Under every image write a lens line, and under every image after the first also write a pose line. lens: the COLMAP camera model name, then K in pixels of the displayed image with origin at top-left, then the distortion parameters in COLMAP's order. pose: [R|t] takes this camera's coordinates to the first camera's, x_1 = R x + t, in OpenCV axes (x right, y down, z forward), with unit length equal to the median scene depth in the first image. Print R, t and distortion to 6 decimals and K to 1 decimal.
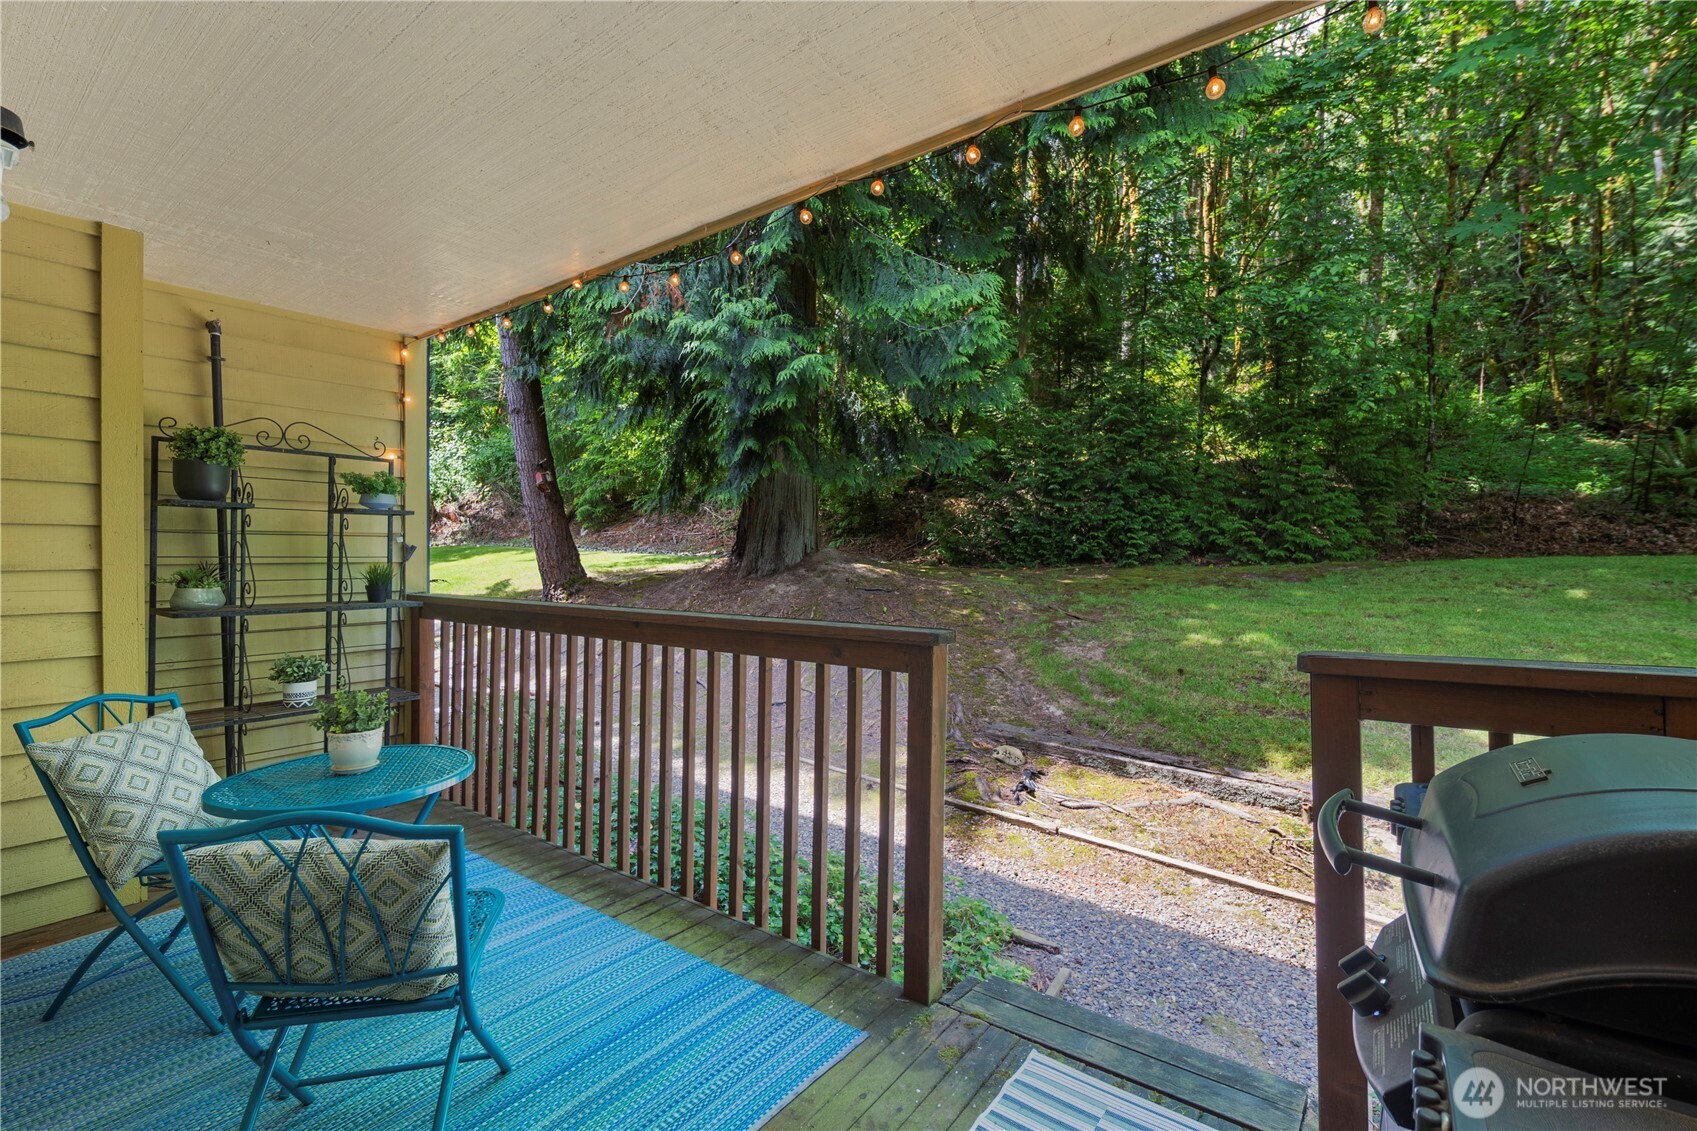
lens RADIAL K [[743.8, 0, 839.3], [0, 743.8, 537.1], [0, 0, 1]] dist [0.004453, -0.002548]
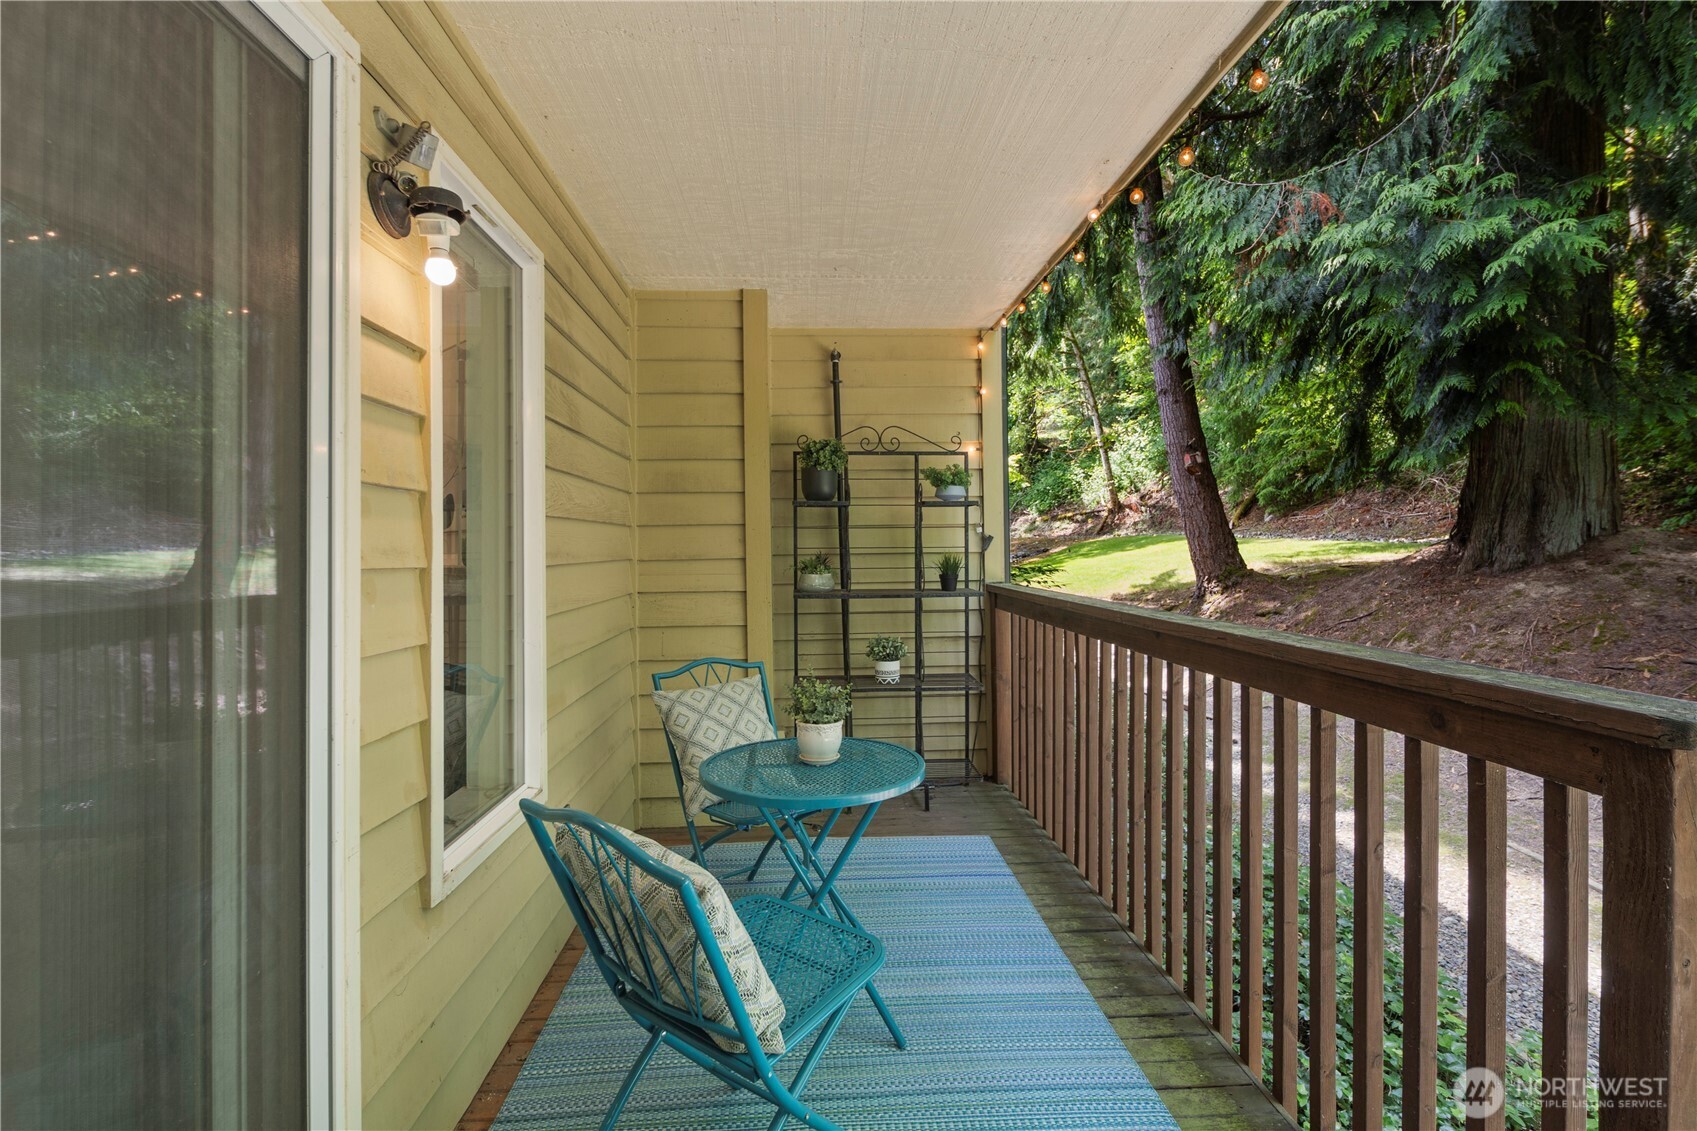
lens RADIAL K [[743.8, 0, 888.2], [0, 743.8, 530.4], [0, 0, 1]] dist [0.004453, -0.002548]
pose [[0.656408, -0.023793, -0.754030, 0.063078], [0.027786, 0.999587, -0.007353, 0.005284], [0.753894, -0.016125, 0.656798, 0.157154]]
